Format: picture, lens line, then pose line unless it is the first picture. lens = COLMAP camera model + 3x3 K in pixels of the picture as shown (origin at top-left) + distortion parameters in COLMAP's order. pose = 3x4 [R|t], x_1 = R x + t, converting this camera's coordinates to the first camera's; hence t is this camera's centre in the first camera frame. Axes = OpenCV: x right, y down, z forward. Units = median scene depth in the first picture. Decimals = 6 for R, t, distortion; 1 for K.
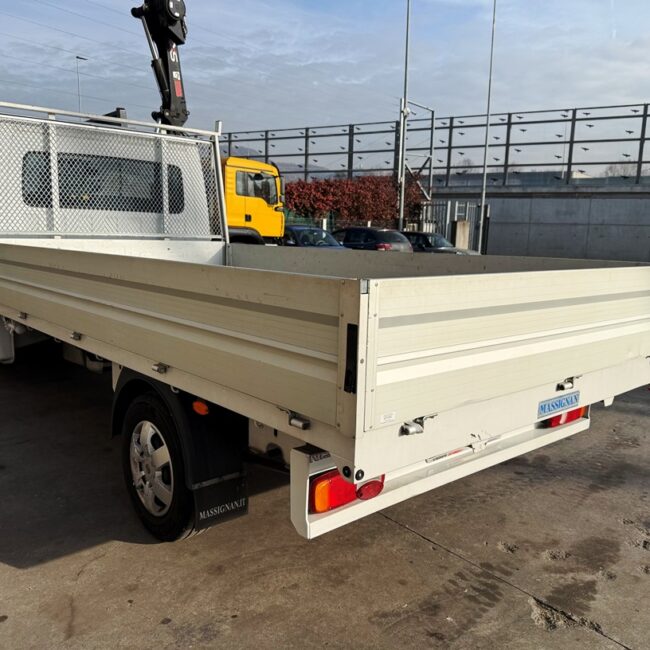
lens RADIAL K [[607.4, 0, 325.0], [0, 607.4, 325.0], [0, 0, 1]] dist [0.002826, -0.010102]
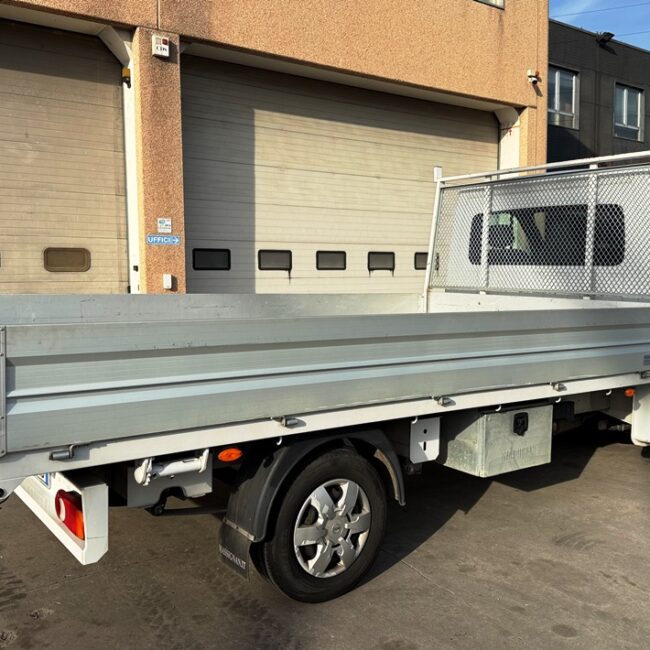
lens RADIAL K [[719.2, 0, 349.6], [0, 719.2, 324.7], [0, 0, 1]] dist [0.194902, -0.365910]
pose [[-0.074309, 0.047199, -0.996118, 0.816510], [-0.186996, 0.980502, 0.060408, -0.125603], [0.979546, 0.190759, -0.064034, 0.880537]]
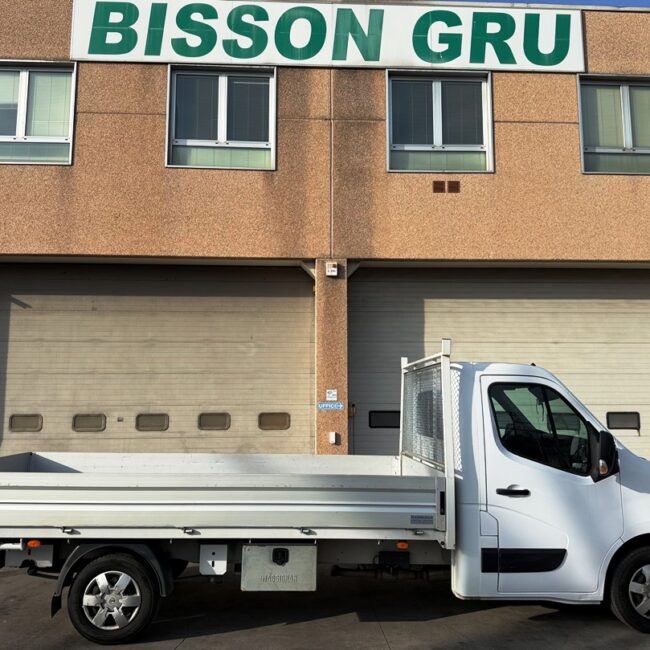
lens RADIAL K [[719.2, 0, 349.6], [0, 719.2, 324.7], [0, 0, 1]] dist [0.194902, -0.365910]
pose [[-0.626734, -0.123280, -0.769420, 0.865822], [-0.165306, 0.985966, -0.023325, -0.339976], [0.761498, 0.112571, -0.638317, 1.747194]]
